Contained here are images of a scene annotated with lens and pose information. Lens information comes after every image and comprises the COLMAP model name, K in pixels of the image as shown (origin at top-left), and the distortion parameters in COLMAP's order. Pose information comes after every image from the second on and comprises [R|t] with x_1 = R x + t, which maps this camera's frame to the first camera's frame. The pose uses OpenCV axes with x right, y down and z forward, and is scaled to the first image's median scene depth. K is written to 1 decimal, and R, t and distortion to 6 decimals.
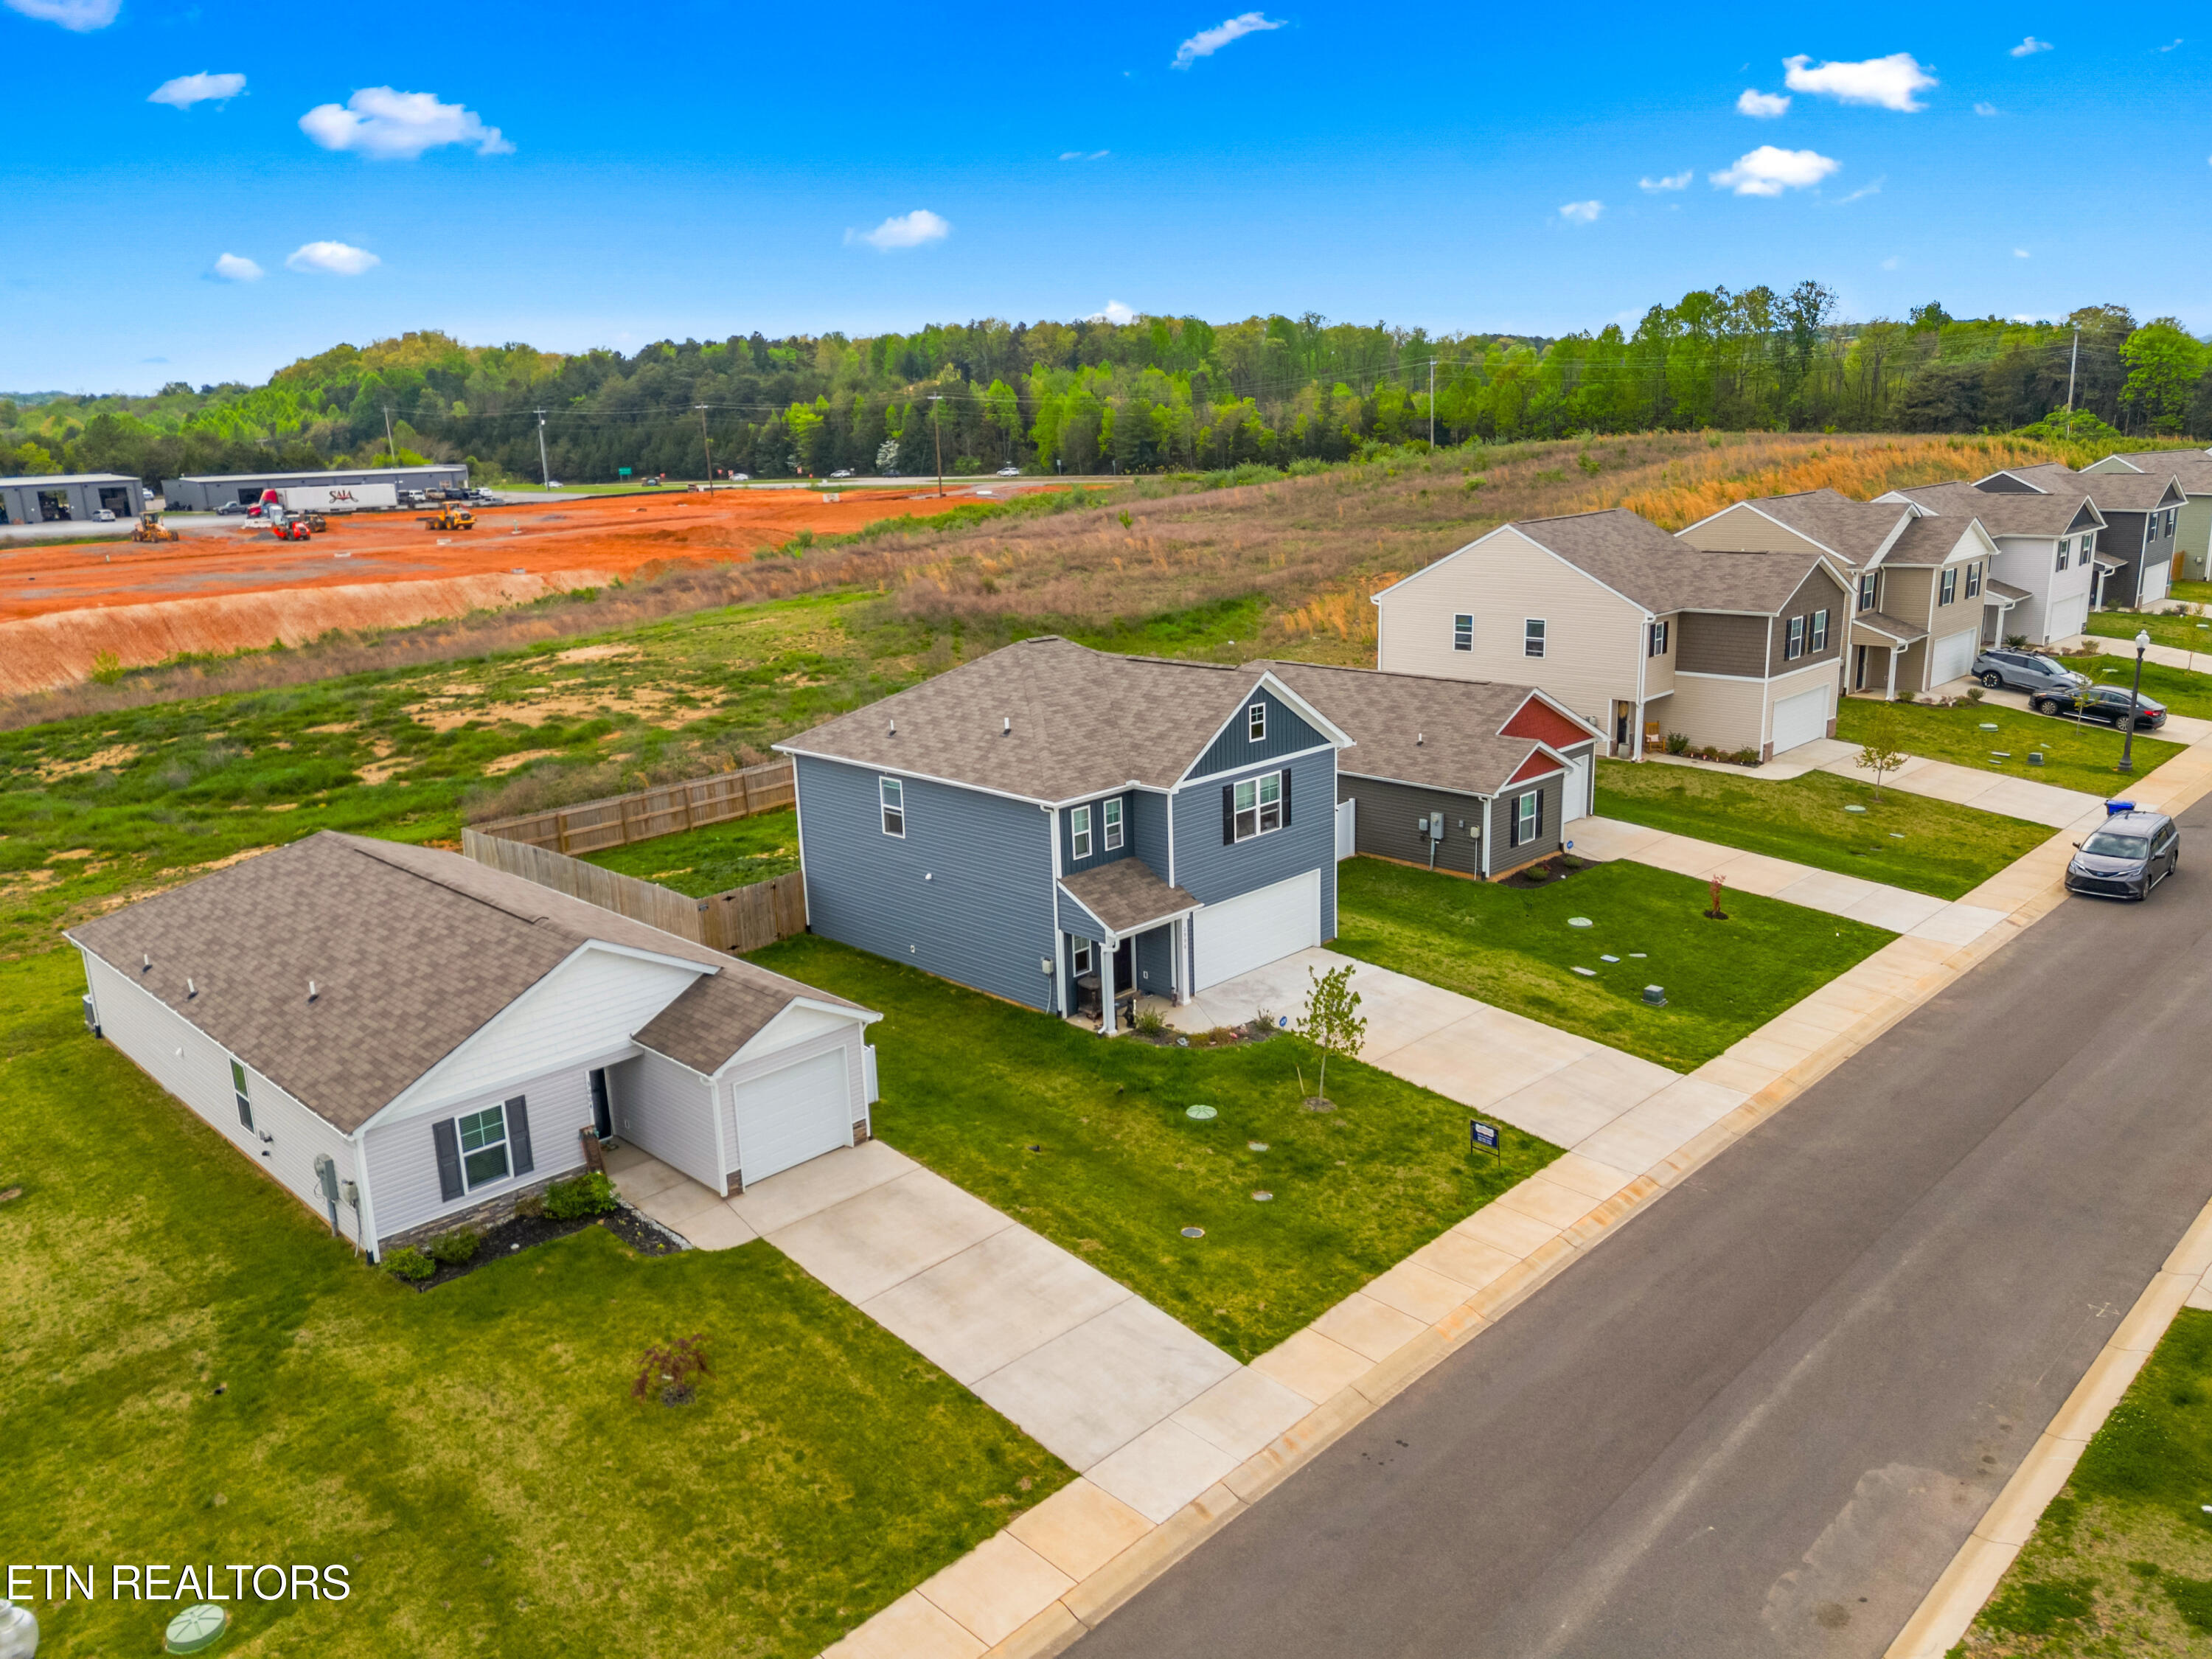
lens RADIAL K [[1611.6, 0, 1124.0], [0, 1611.6, 825.5], [0, 0, 1]] dist [0.107121, -0.125990]
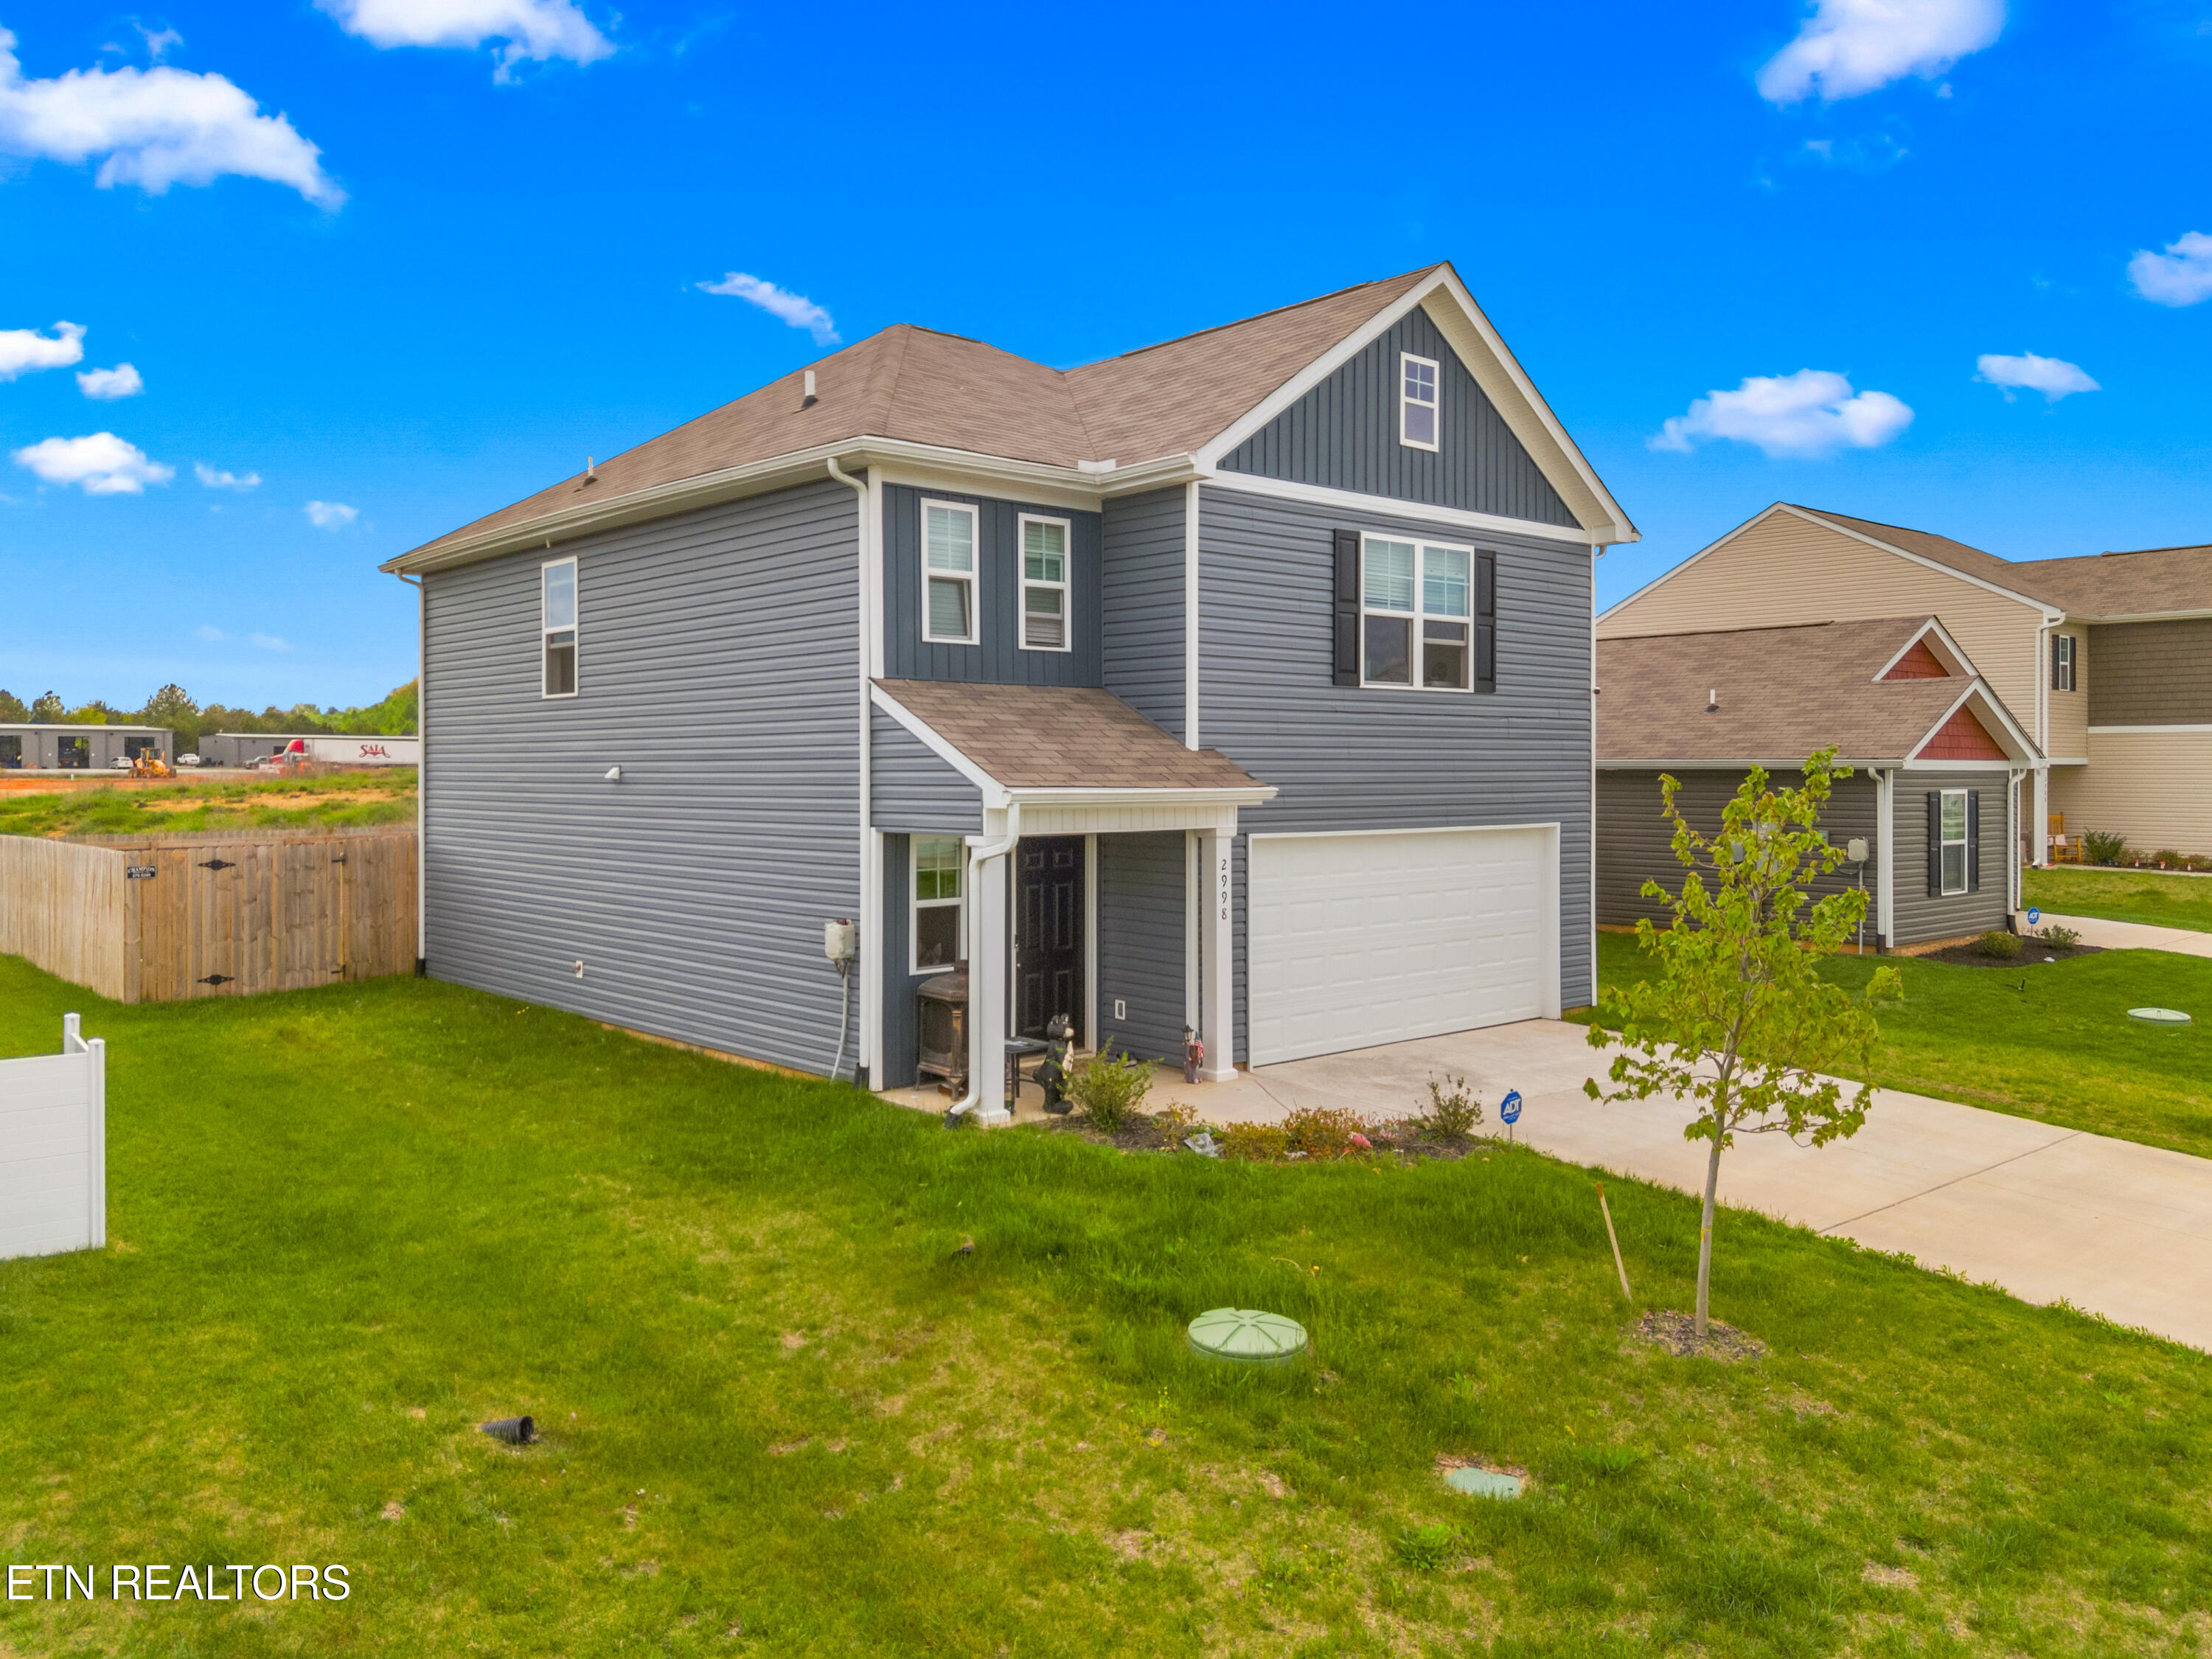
lens RADIAL K [[1632.3, 0, 1115.1], [0, 1632.3, 793.1], [0, 0, 1]] dist [0.036705, -0.006522]
pose [[0.997535, 0.030399, -0.063240, 0.036562], [-0.044514, 0.970860, -0.235477, 0.139462], [0.054239, 0.237712, 0.969820, 0.646830]]
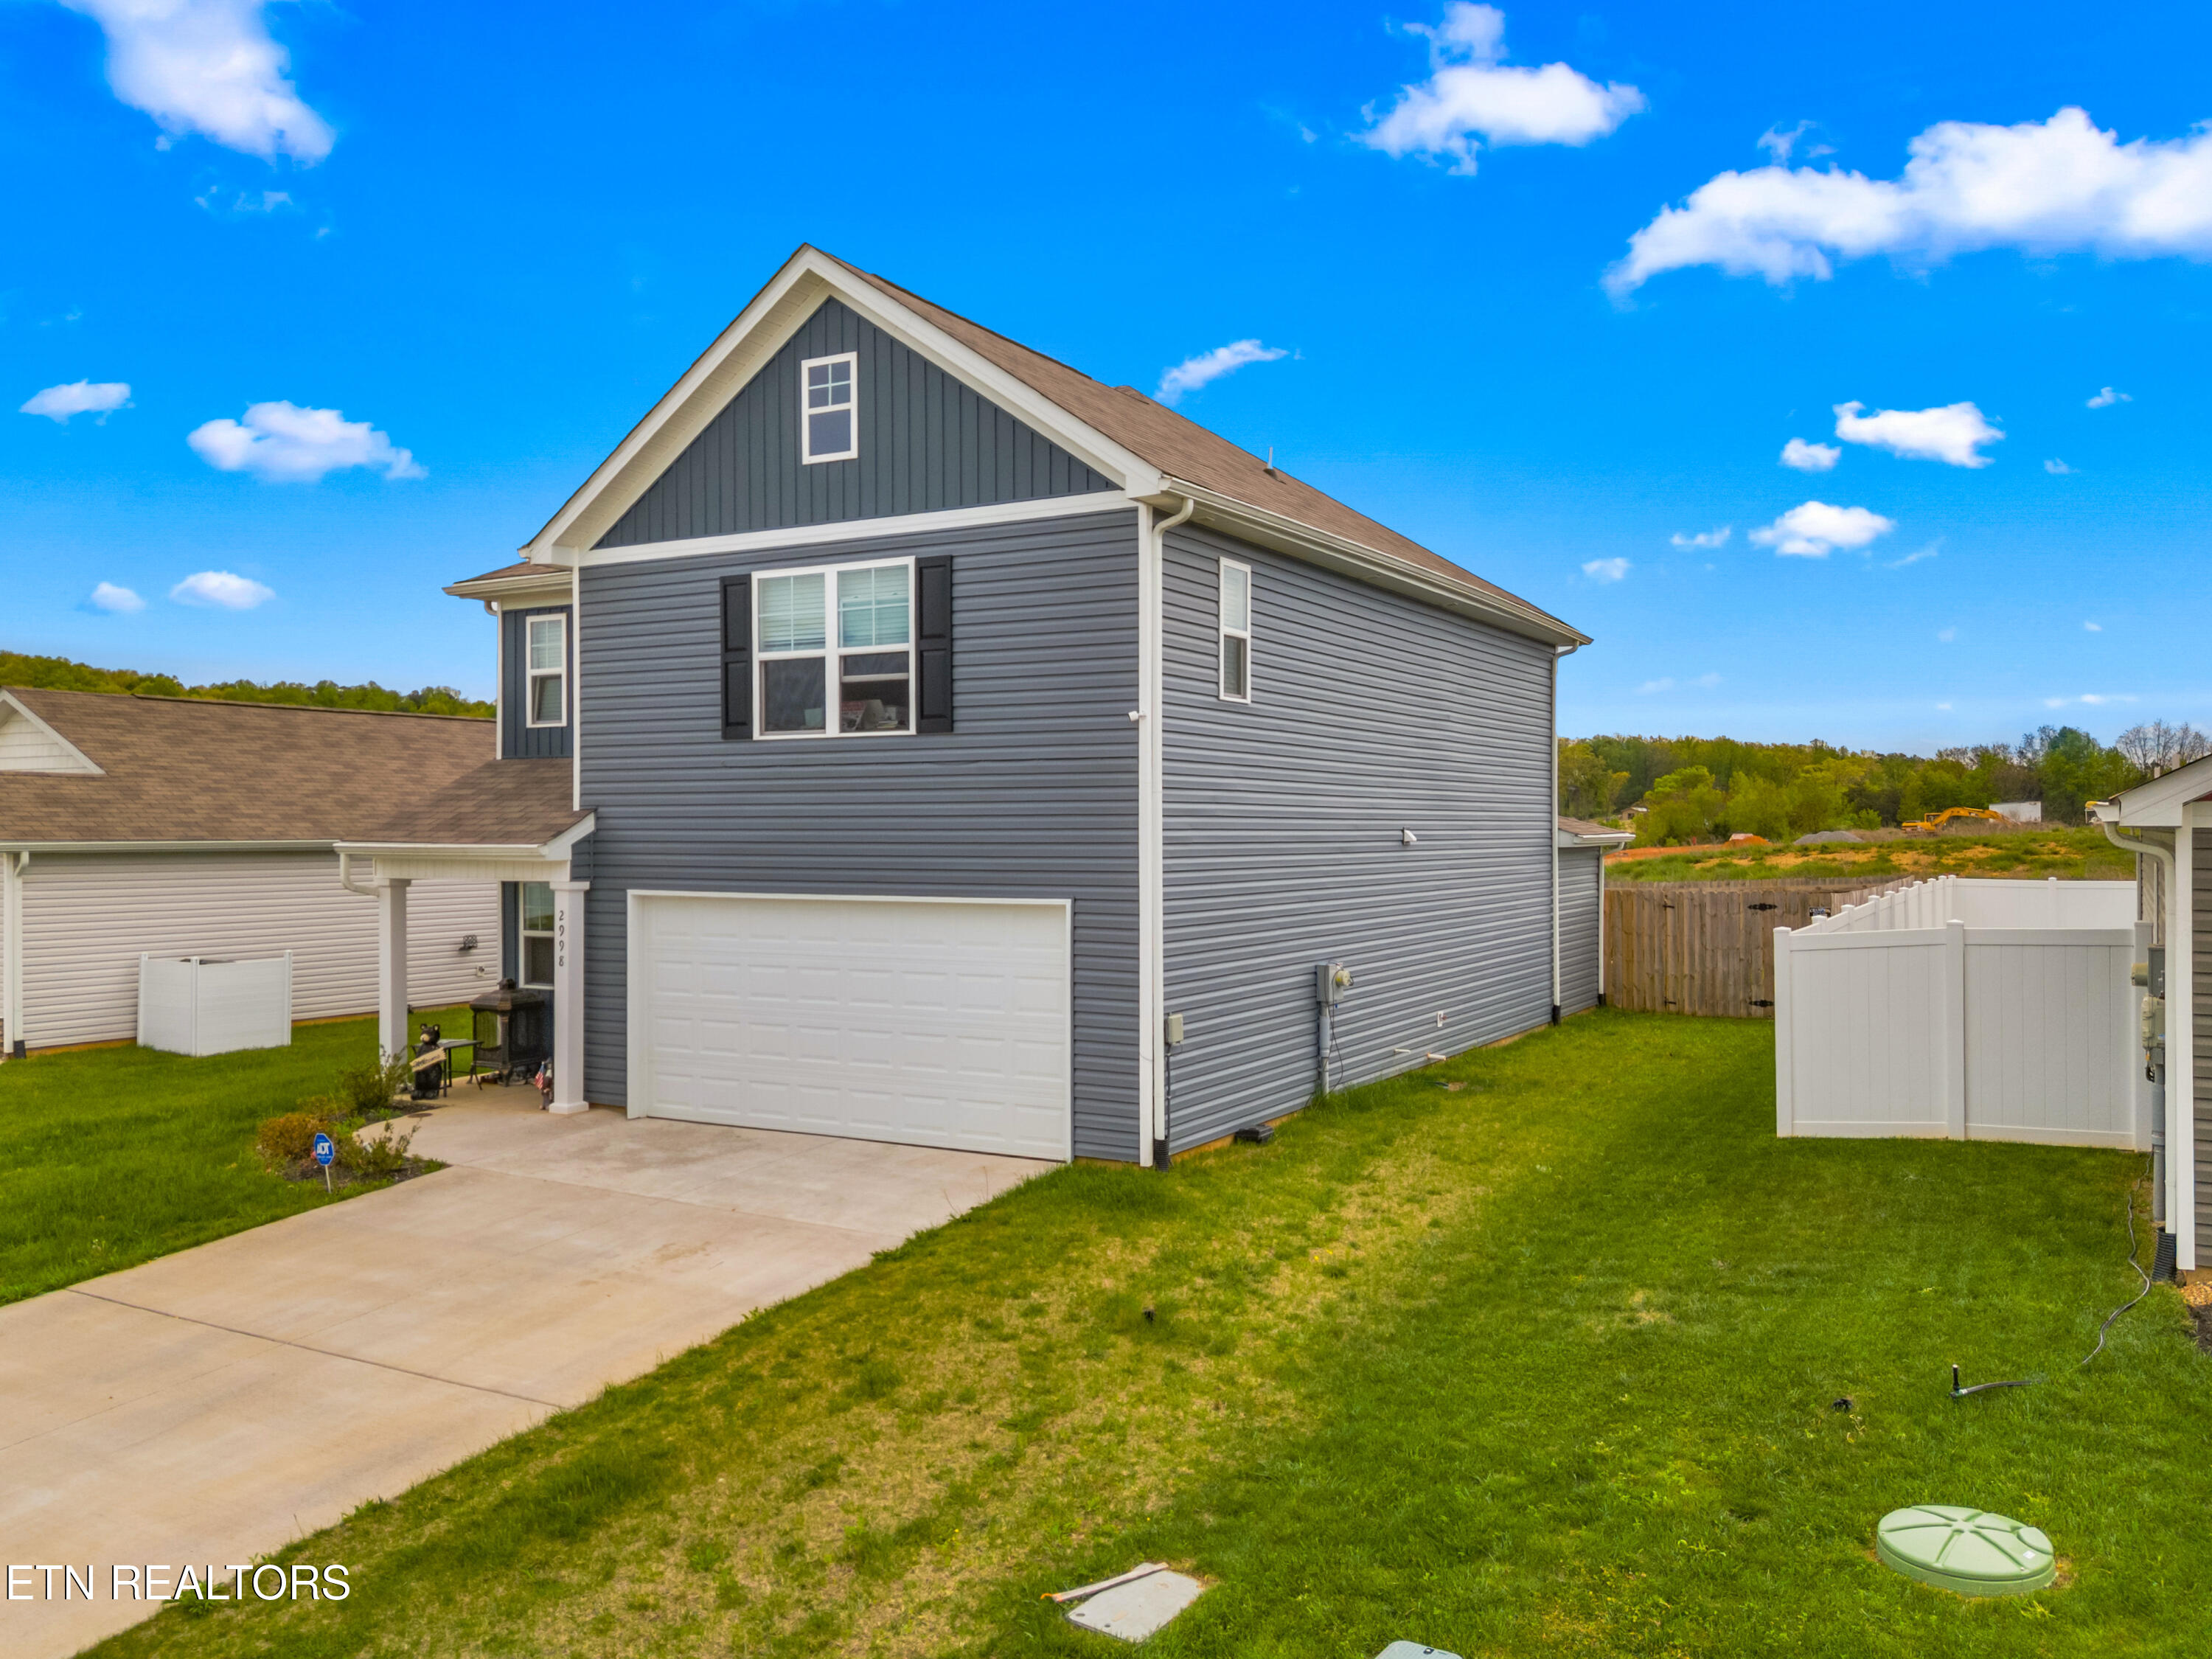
lens RADIAL K [[1655.9, 0, 1103.7], [0, 1655.9, 833.9], [0, 0, 1]] dist [0.067866, 0.000357]
pose [[0.269616, 0.032940, -0.962404, 0.480876], [-0.249692, 0.967625, -0.036831, 0.026583], [0.930033, 0.250235, 0.269112, 1.028863]]
